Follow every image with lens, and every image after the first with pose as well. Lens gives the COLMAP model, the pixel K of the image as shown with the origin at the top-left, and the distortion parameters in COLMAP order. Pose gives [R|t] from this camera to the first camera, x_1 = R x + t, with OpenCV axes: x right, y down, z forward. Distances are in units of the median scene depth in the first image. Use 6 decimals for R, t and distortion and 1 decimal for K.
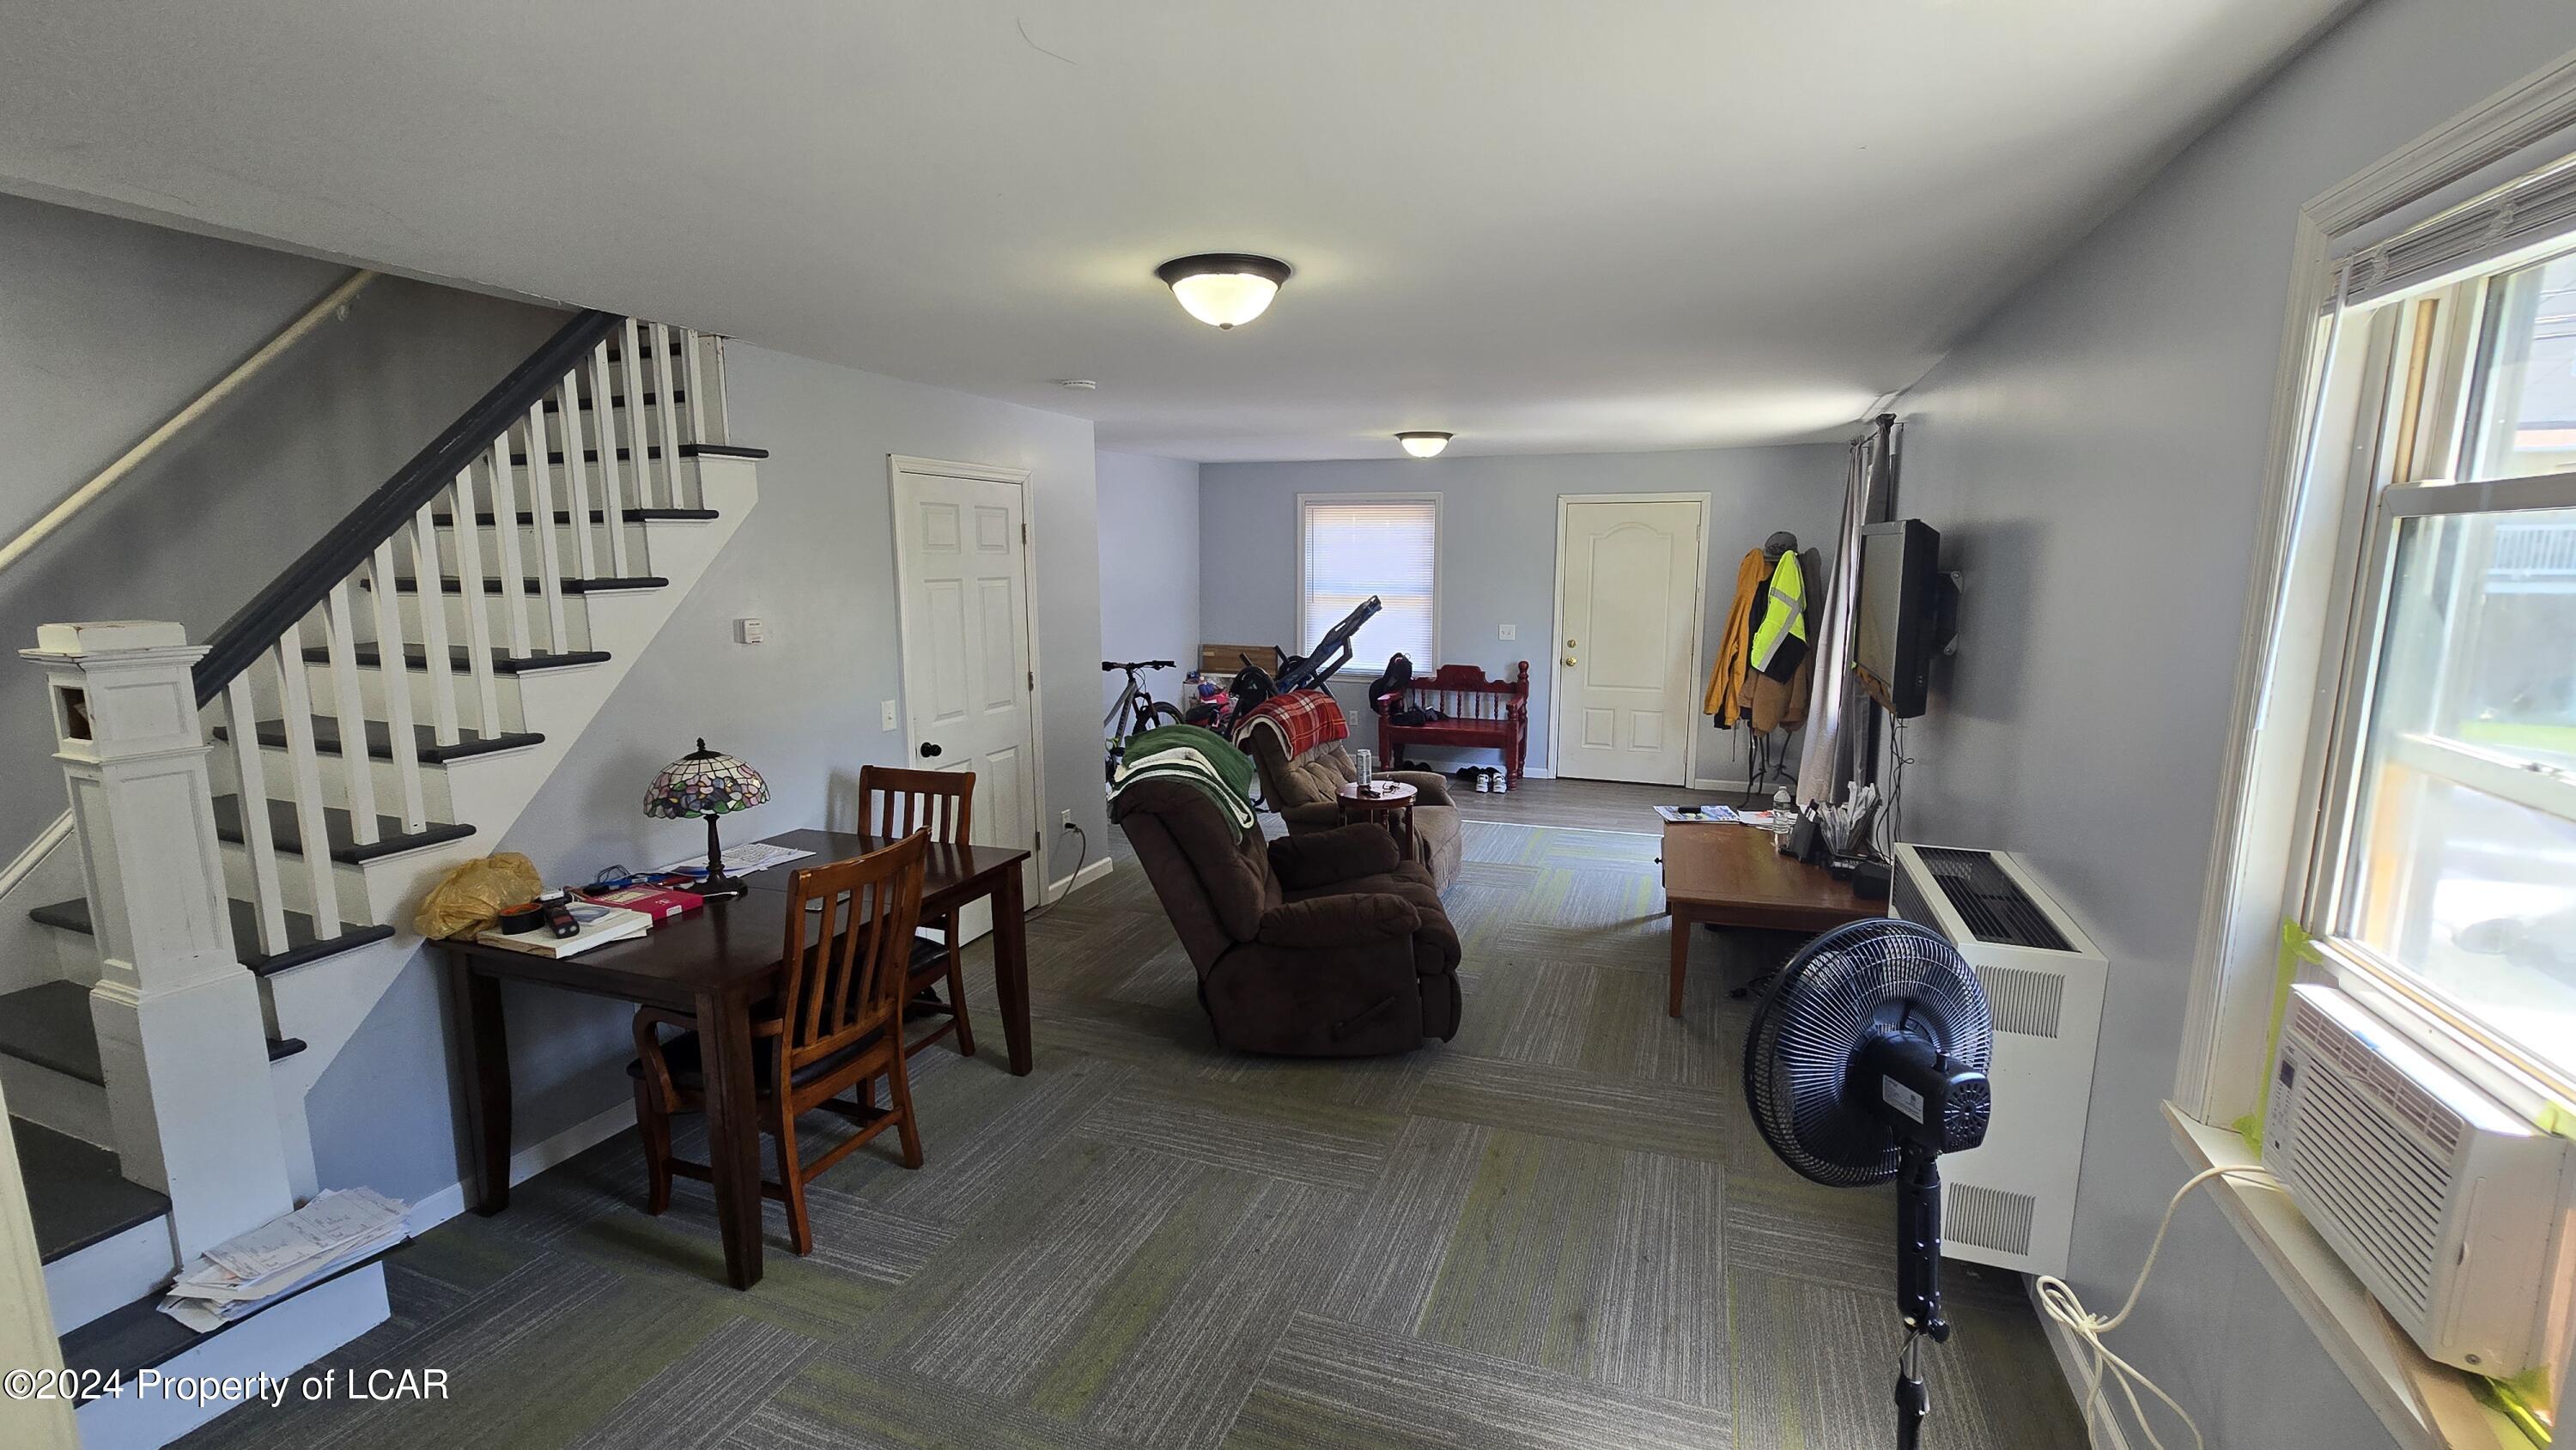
lens RADIAL K [[1056.5, 0, 1304.4], [0, 1056.5, 726.8], [0, 0, 1]] dist [-0.002212, 0.000395]
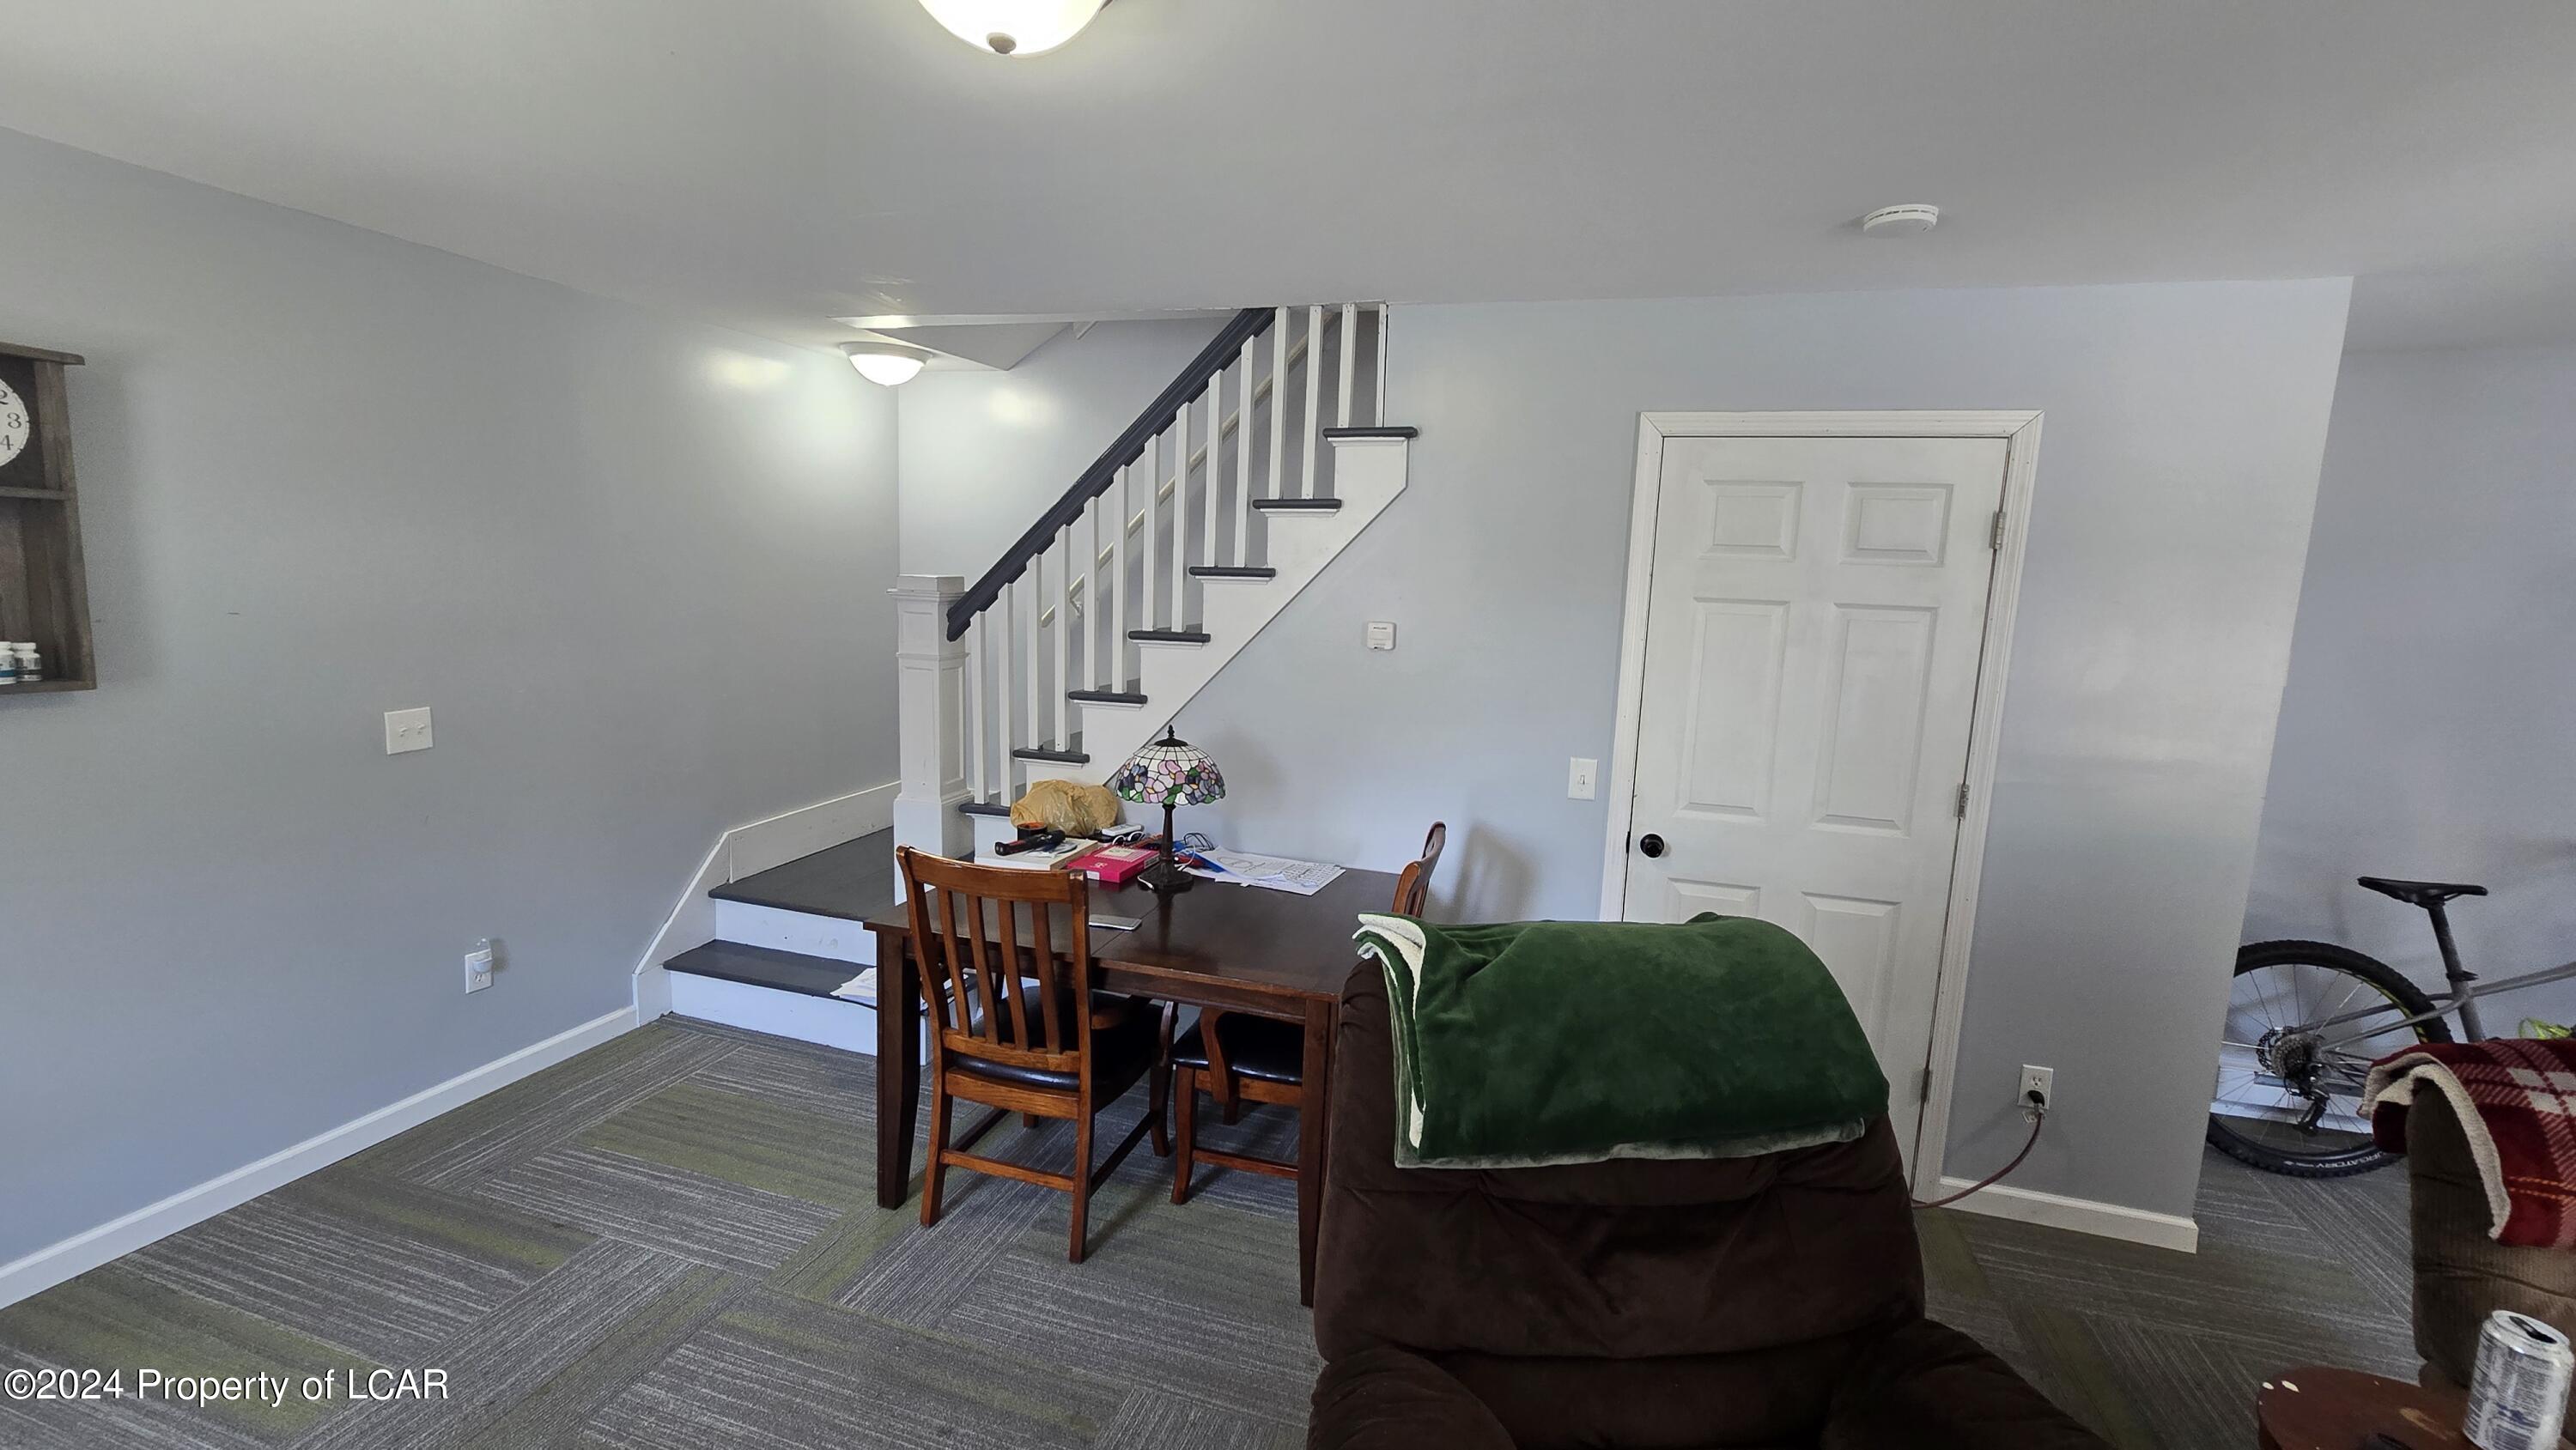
lens RADIAL K [[1056.5, 0, 1302.1], [0, 1056.5, 715.7], [0, 0, 1]] dist [-0.002212, 0.000395]
pose [[0.074168, 0.148774, -0.986086, 0.406011], [-0.195595, 0.971774, 0.131903, -0.150455], [0.977876, 0.183091, 0.101174, 0.999549]]
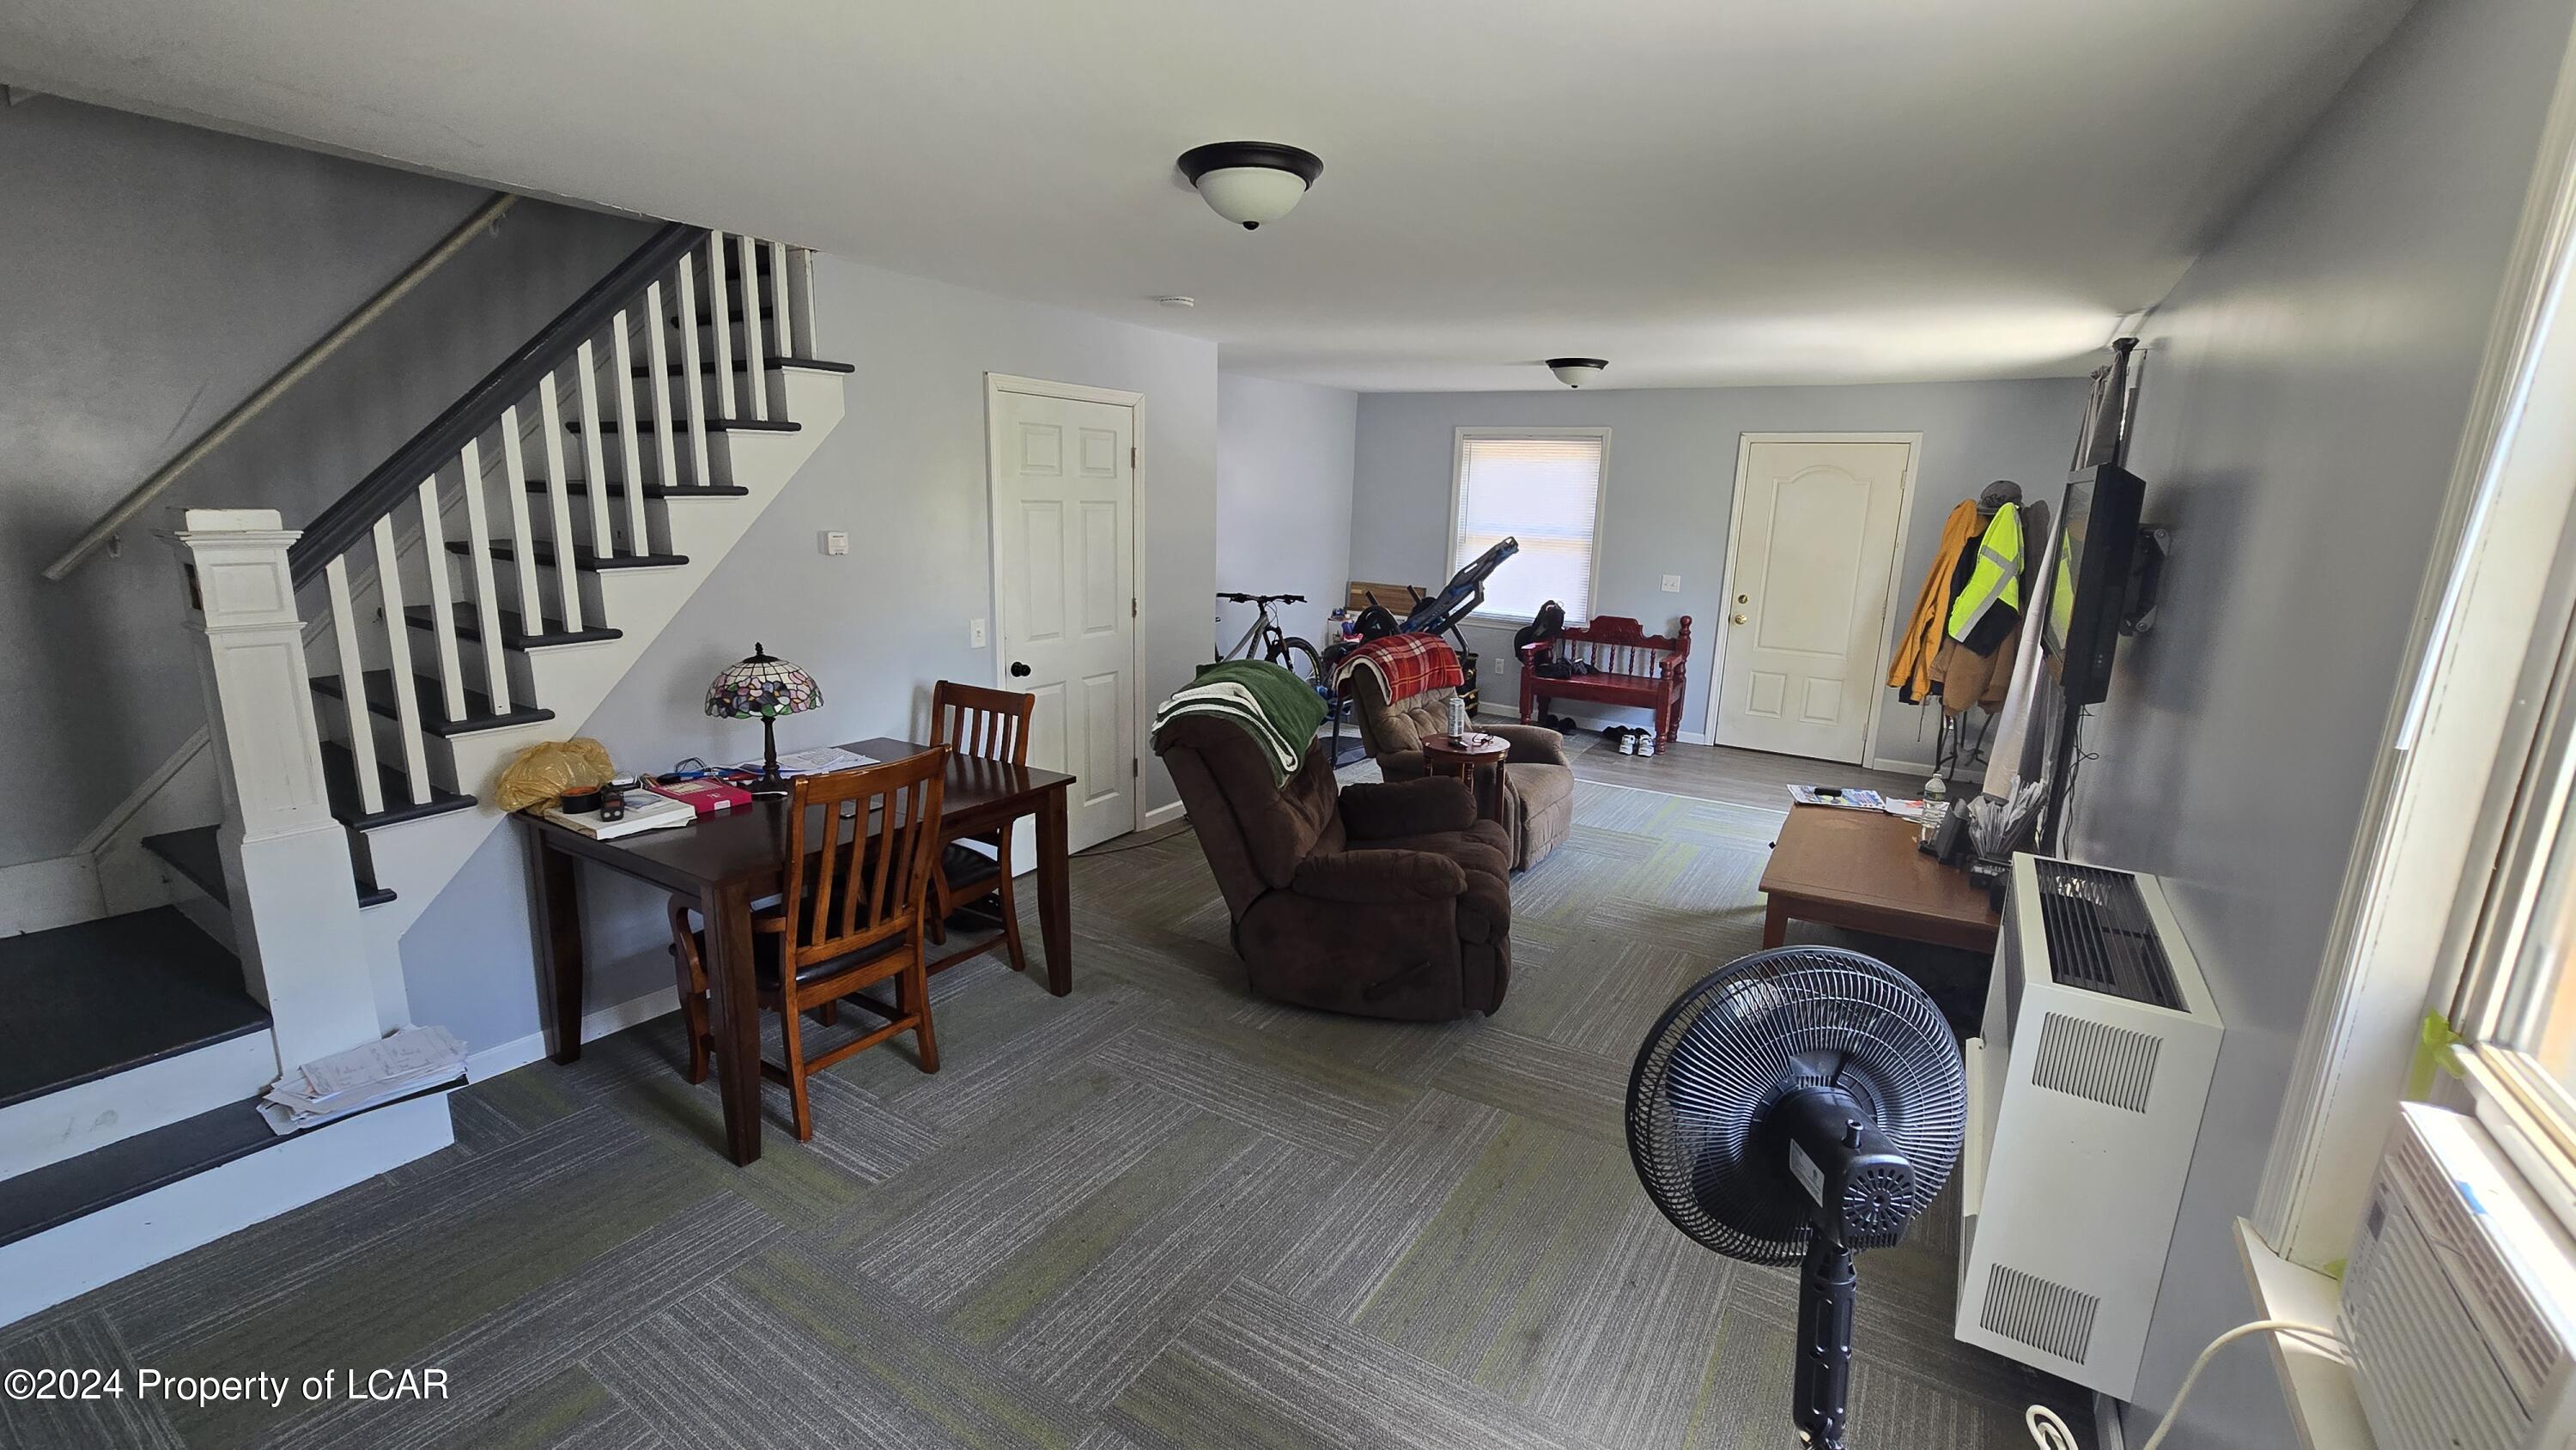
lens RADIAL K [[1056.5, 0, 1302.5], [0, 1056.5, 727.3], [0, 0, 1]] dist [-0.002212, 0.000395]
pose [[0.979444, 0.073754, -0.187747, 0.153161], [-0.062914, 0.996024, 0.063064, -0.005832], [0.191652, -0.049956, 0.980191, 0.075394]]
